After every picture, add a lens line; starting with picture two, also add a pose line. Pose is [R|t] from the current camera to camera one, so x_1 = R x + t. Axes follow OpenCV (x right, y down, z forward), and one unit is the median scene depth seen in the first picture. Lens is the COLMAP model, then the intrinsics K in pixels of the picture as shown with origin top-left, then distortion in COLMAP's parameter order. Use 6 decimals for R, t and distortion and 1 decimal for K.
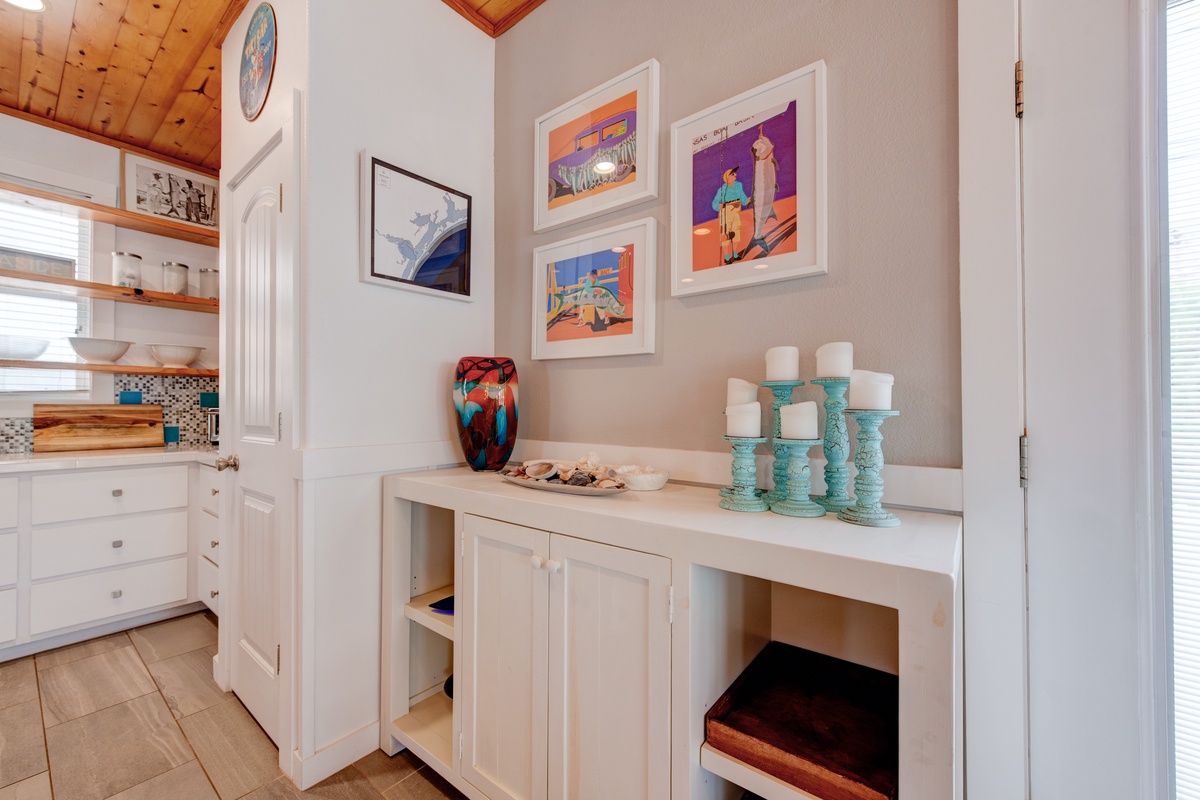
lens RADIAL K [[470.6, 0, 601.8], [0, 470.6, 404.8], [0, 0, 1]] dist [-0.003445, -0.000377]
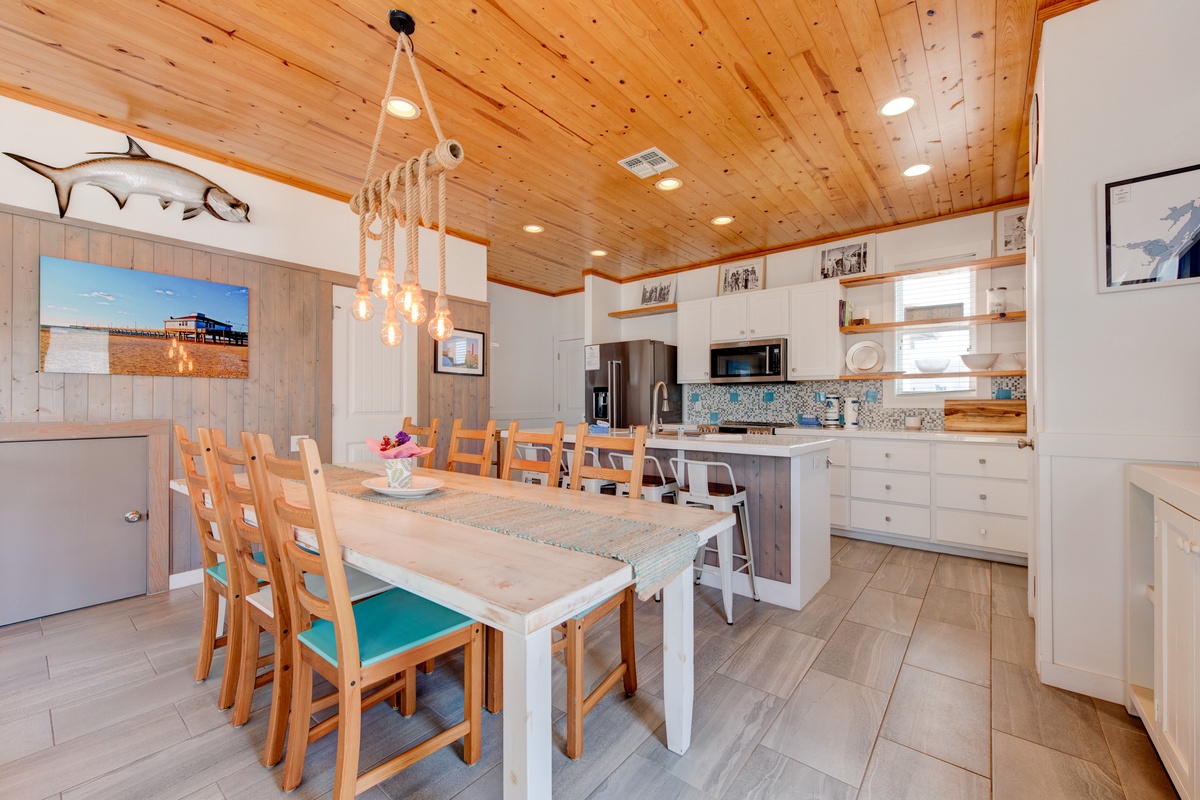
lens RADIAL K [[478.1, 0, 612.6], [0, 478.1, 403.2], [0, 0, 1]] dist [0.000236, 0.000132]
pose [[0.005018, -0.000508, -0.999987, 0.370518], [0.009253, 0.999957, -0.000461, -0.000006], [0.999945, -0.009251, 0.005022, -0.122153]]
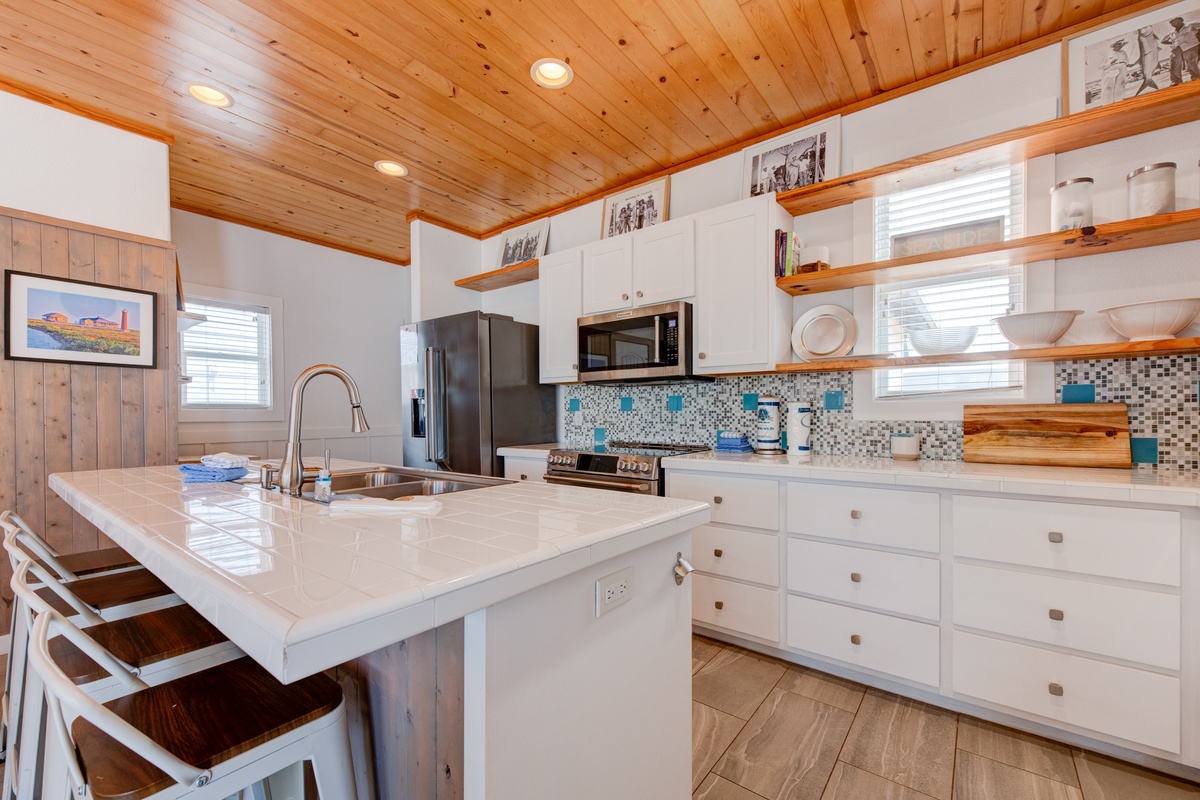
lens RADIAL K [[489.8, 0, 601.5], [0, 489.8, 419.4], [0, 0, 1]] dist [0.003208, 0.000376]
pose [[0.005143, 0.010410, -0.999933, -0.302340], [0.014869, 0.999834, 0.010485, 0.004751], [0.999876, -0.014921, 0.004987, 0.312910]]
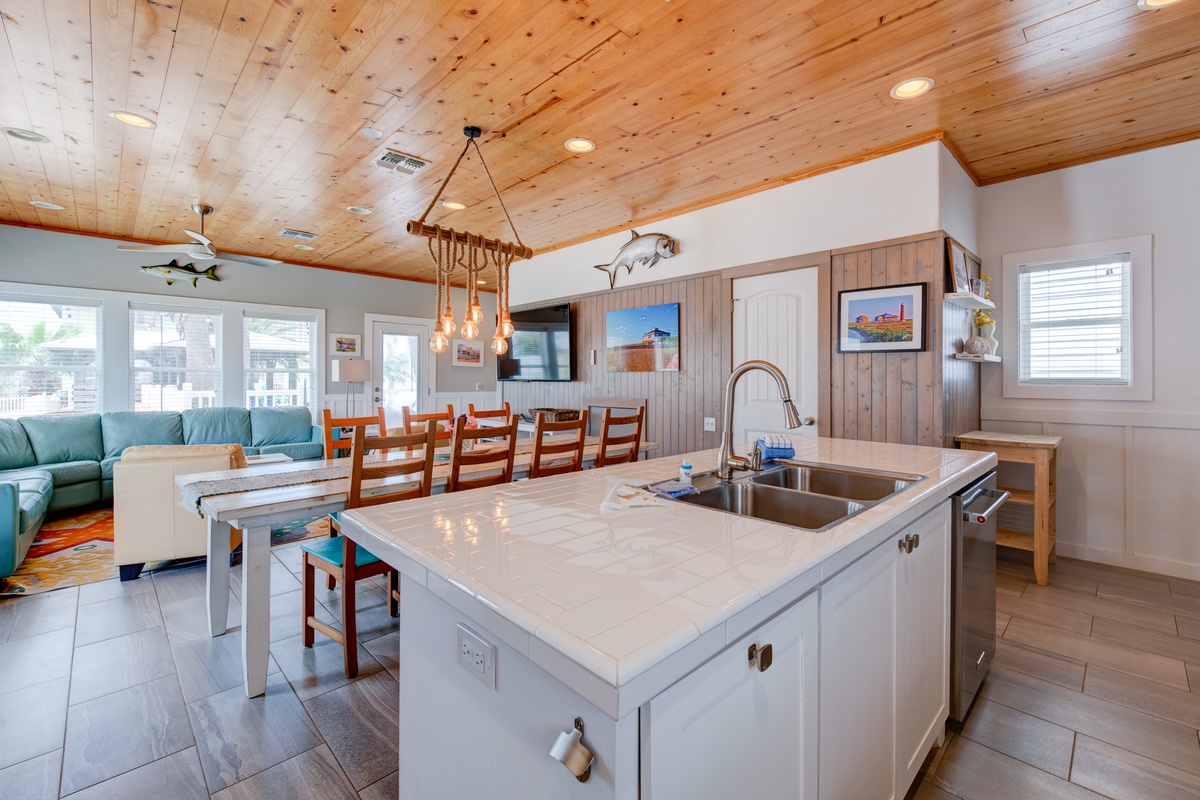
lens RADIAL K [[481.5, 0, 600.9], [0, 481.5, 378.5], [0, 0, 1]] dist [0.001291, 0.000212]
pose [[-0.995204, -0.000033, 0.097822, -0.681598], [-0.001199, 0.999929, -0.011855, -0.025606], [-0.097815, -0.011916, -0.995133, 0.548832]]
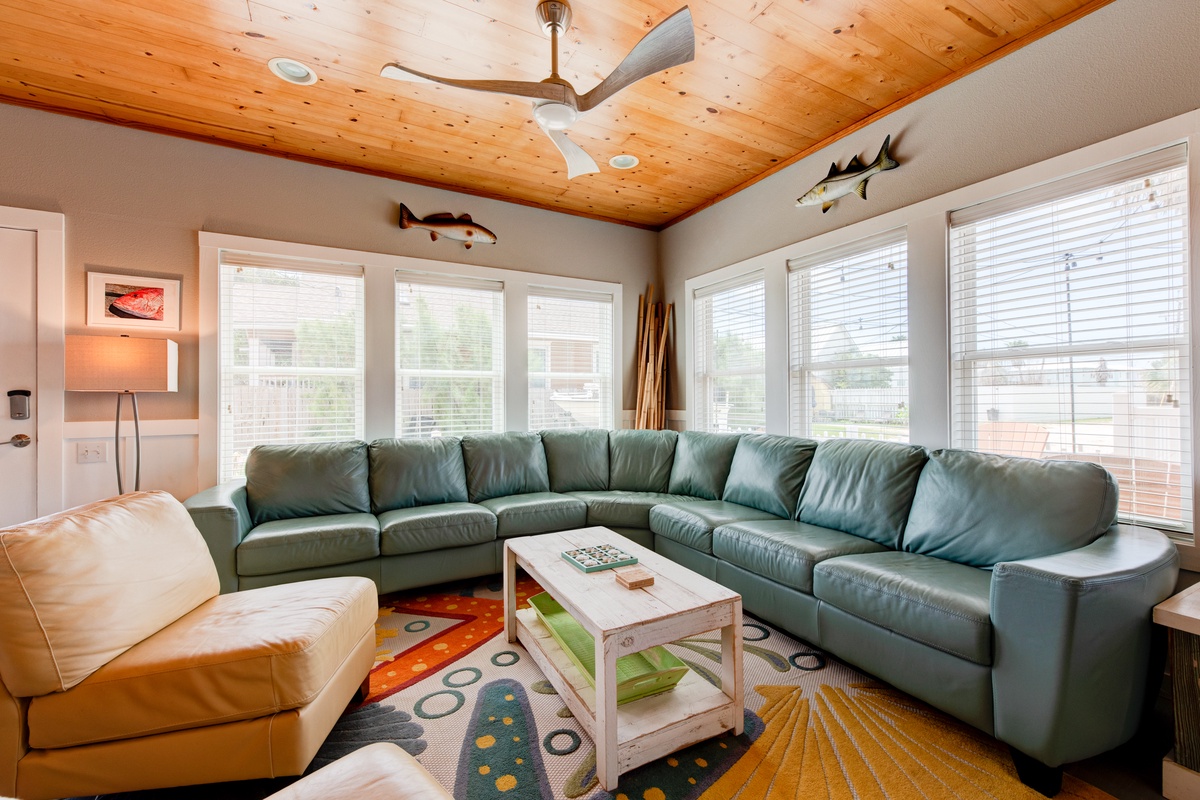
lens RADIAL K [[493.0, 0, 627.9], [0, 493.0, 392.3], [0, 0, 1]] dist [0.001475, 0.000303]
pose [[0.372924, 0.006700, 0.927838, 0.107796], [-0.002421, 0.999978, -0.006247, -0.011855], [-0.927859, 0.000083, 0.372932, -1.344642]]
